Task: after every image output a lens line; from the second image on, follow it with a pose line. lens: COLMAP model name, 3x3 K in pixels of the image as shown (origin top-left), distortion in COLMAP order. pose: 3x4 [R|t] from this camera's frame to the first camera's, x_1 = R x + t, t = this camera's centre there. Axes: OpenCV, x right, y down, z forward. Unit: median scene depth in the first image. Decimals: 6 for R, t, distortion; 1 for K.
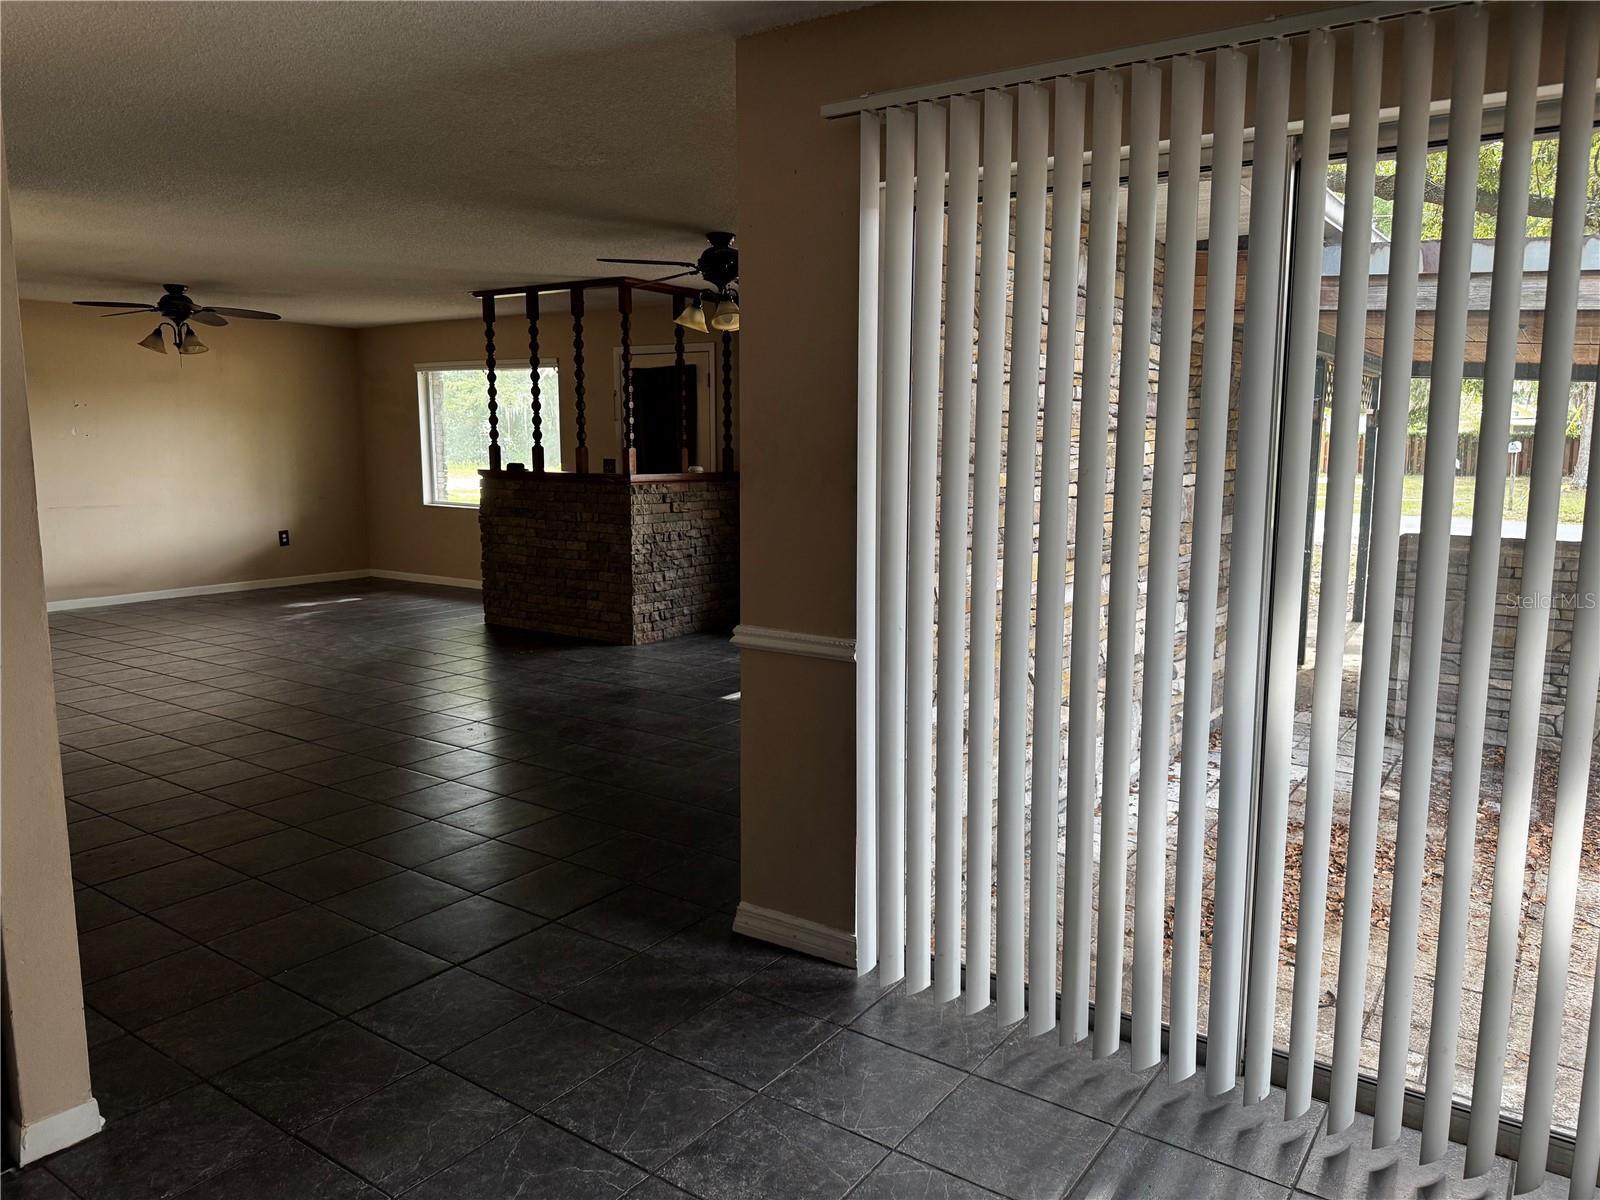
lens RADIAL K [[1112.6, 0, 811.6], [0, 1112.6, 597.5], [0, 0, 1]] dist [0.095555, -0.121125]
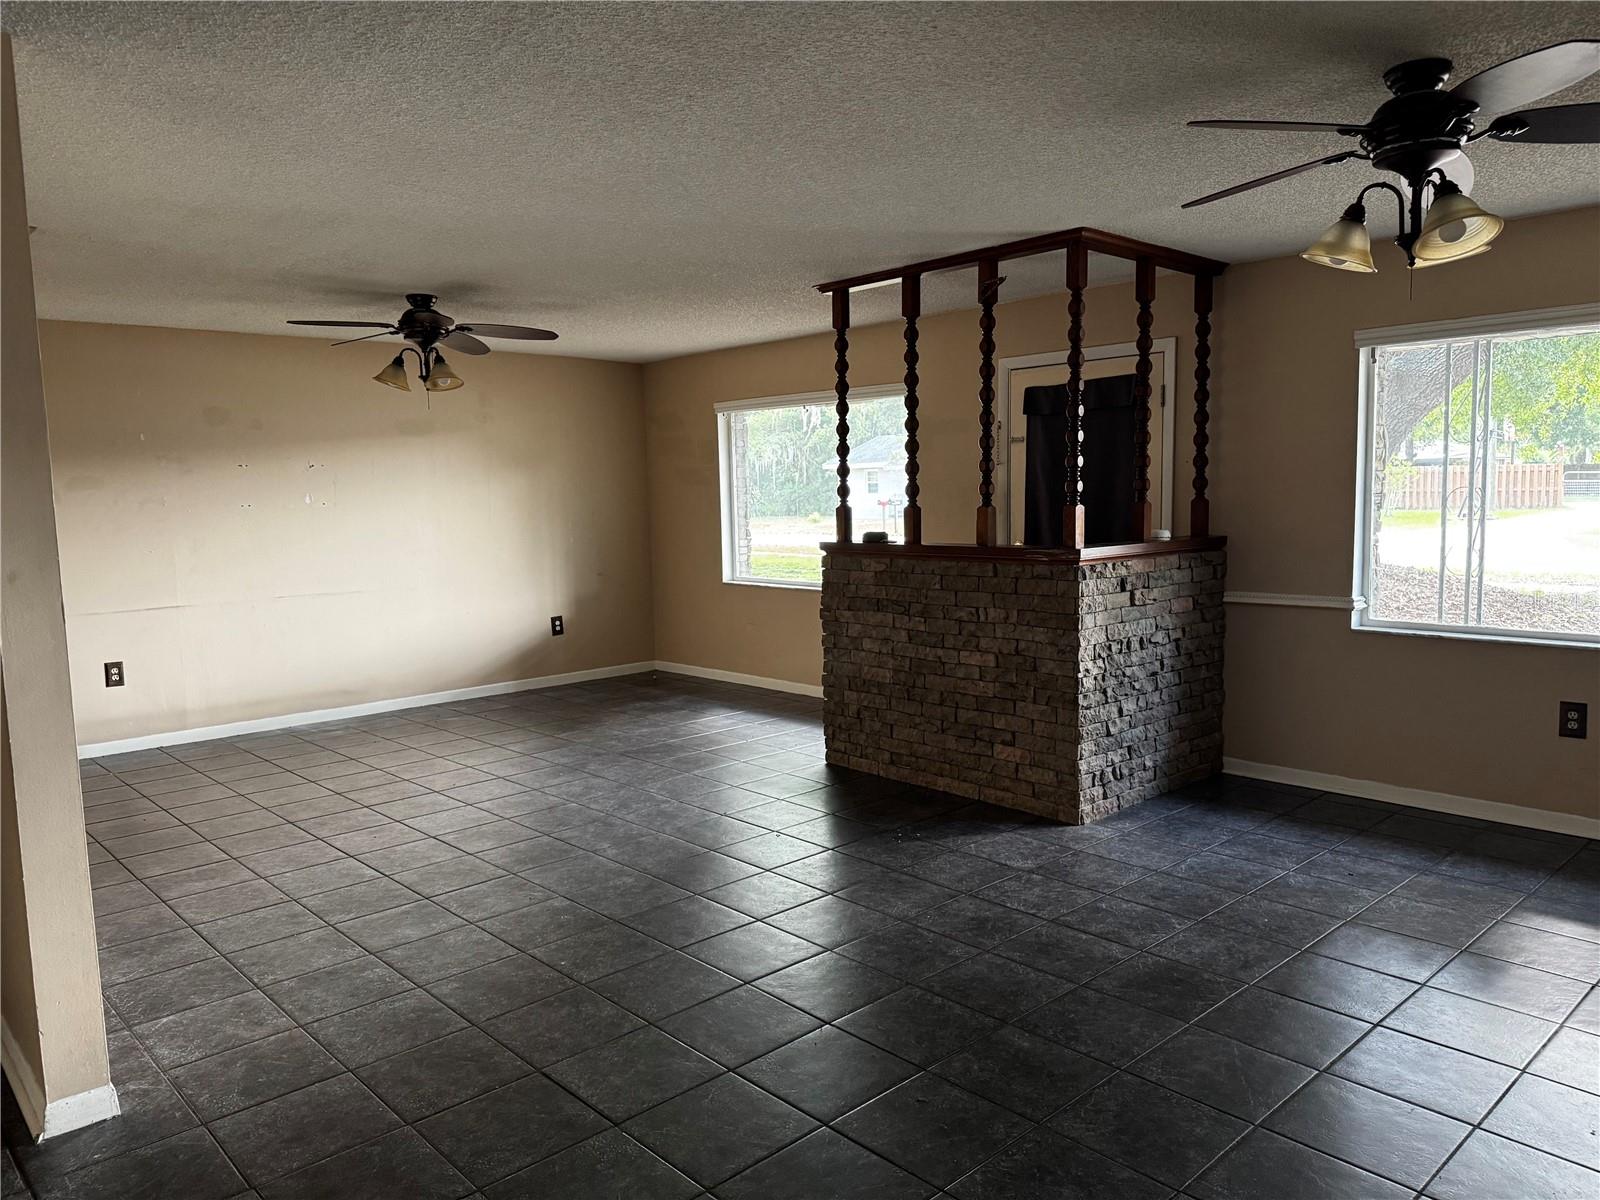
lens RADIAL K [[1112.6, 0, 813.0], [0, 1112.6, 589.3], [0, 0, 1]] dist [0.095555, -0.121125]
pose [[0.979081, -0.009974, -0.203227, -0.179583], [0.000412, 0.998893, -0.047040, -0.058610], [0.203471, 0.045973, 0.978001, 0.364962]]
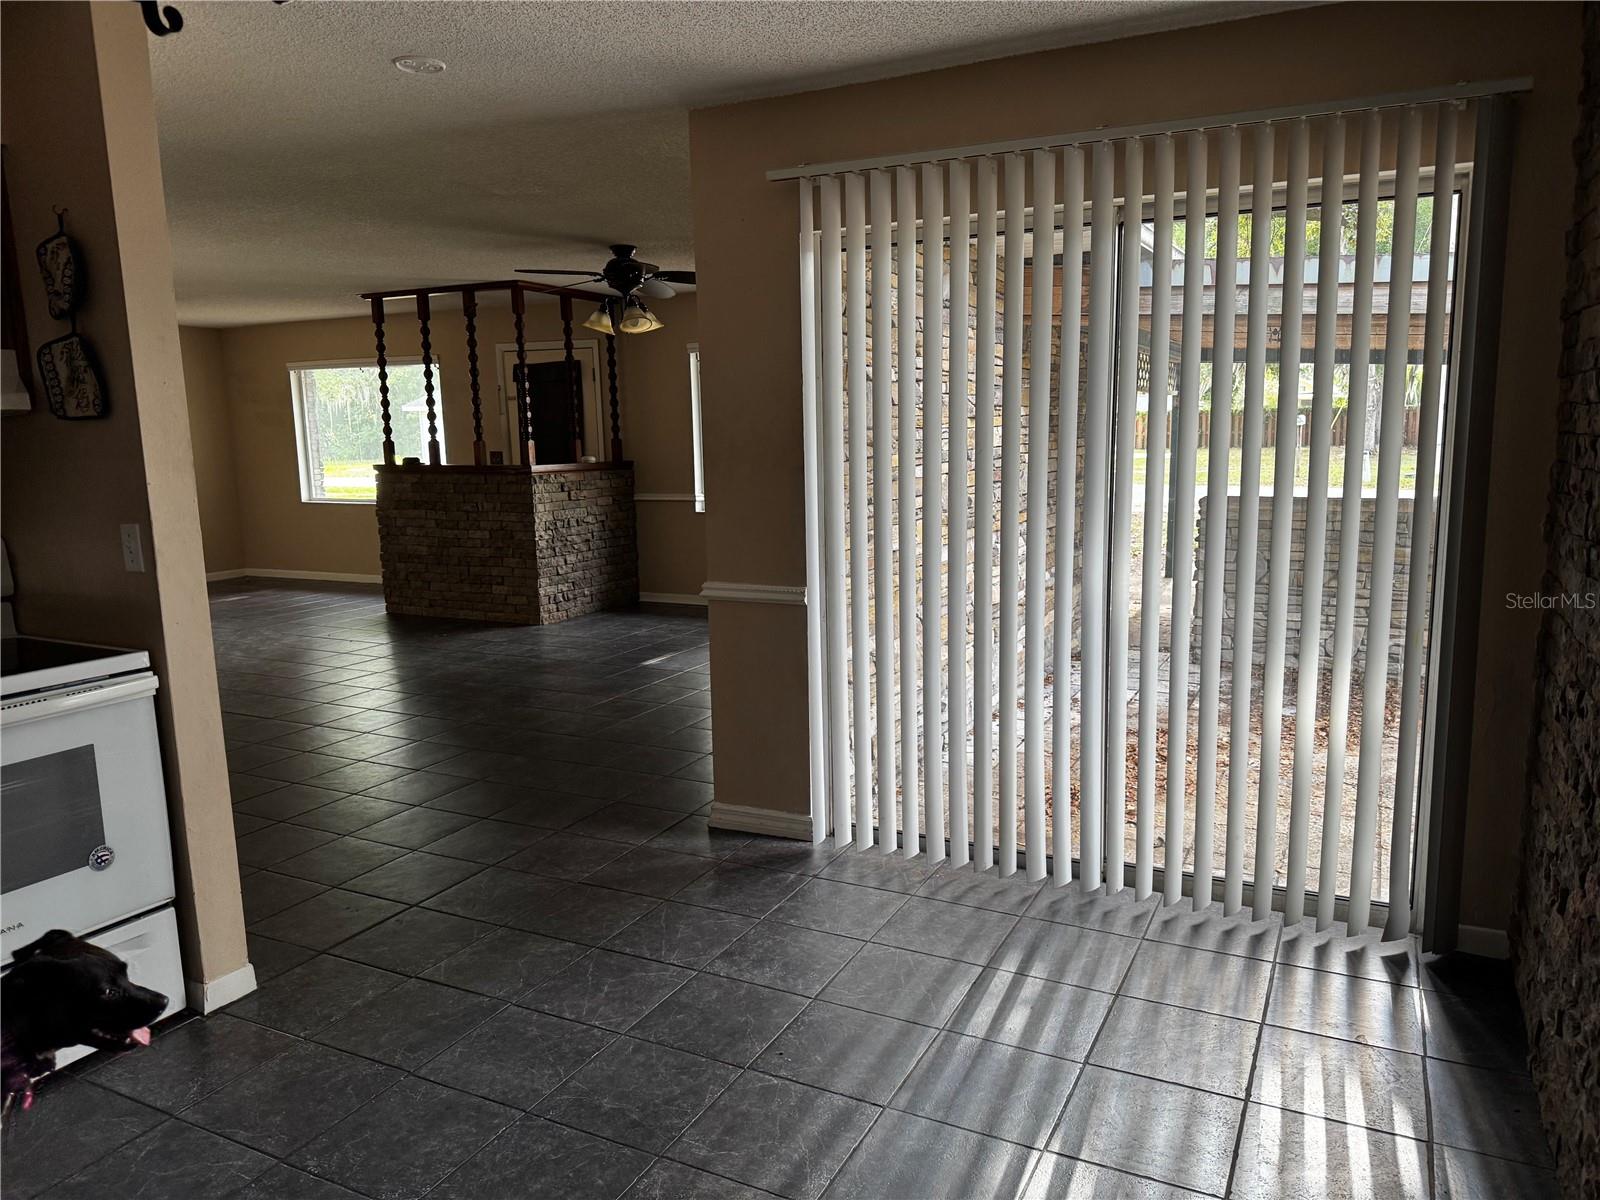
lens RADIAL K [[1112.6, 0, 816.2], [0, 1112.6, 615.0], [0, 0, 1]] dist [0.095555, -0.121125]
pose [[0.988670, -0.047899, 0.142256, -0.051198], [0.044029, 0.998573, 0.030231, 0.012489], [-0.143501, -0.023625, 0.989368, -0.106184]]
